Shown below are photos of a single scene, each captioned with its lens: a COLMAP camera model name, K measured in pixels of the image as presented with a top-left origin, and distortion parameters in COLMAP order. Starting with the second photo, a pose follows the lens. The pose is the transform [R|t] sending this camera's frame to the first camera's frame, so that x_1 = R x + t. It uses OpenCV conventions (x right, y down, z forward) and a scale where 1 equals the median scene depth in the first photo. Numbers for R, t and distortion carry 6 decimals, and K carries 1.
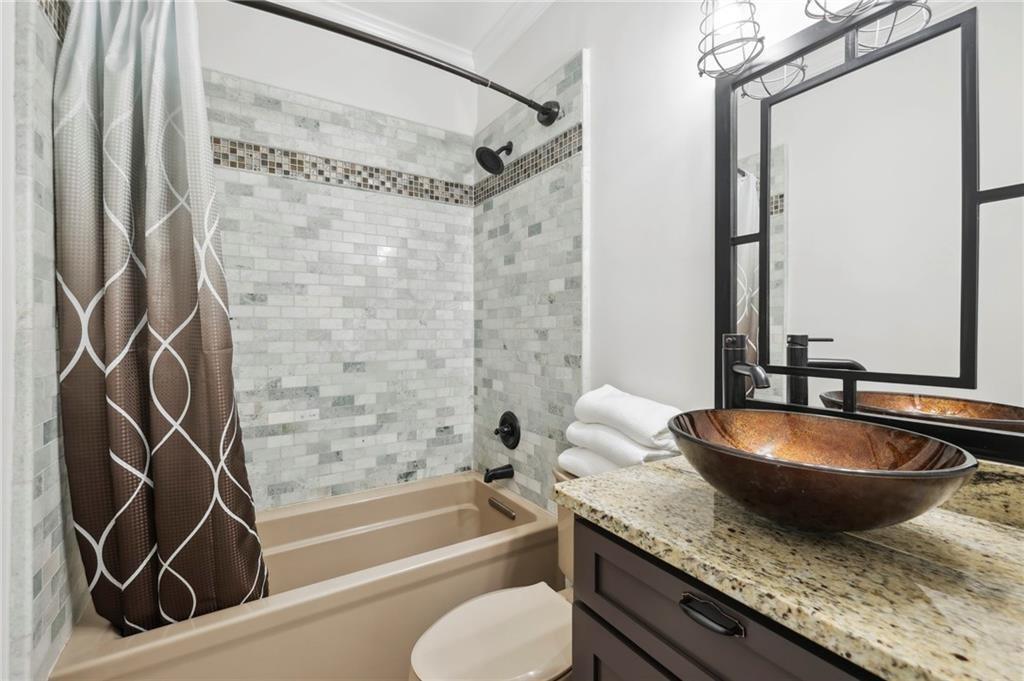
lens RADIAL K [[464.8, 0, 513.7], [0, 464.8, 344.0], [0, 0, 1]] dist [-0.019637, 0.000595]
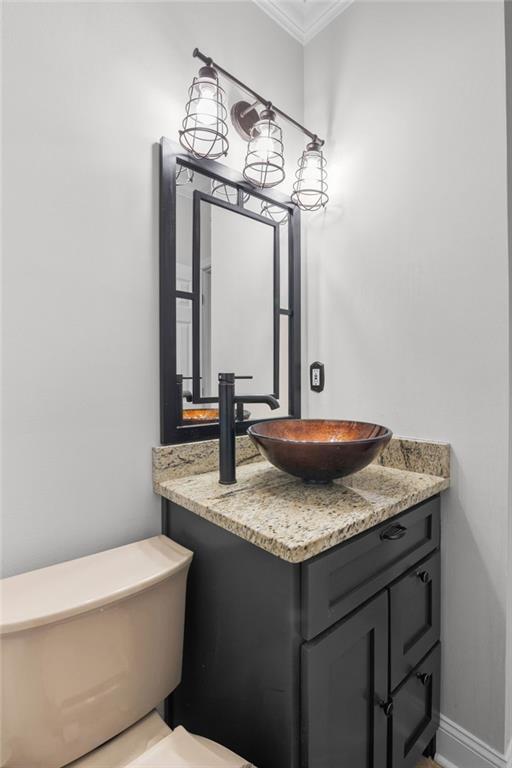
lens RADIAL K [[354.1, 0, 265.4], [0, 354.1, 384.4], [0, 0, 1]] dist [-0.020253, 0.000342]
pose [[-0.185541, -0.022786, 0.982372, -0.590949], [0.022339, 0.999375, 0.027399, -0.018430], [-0.982383, 0.027029, -0.184916, 1.271298]]
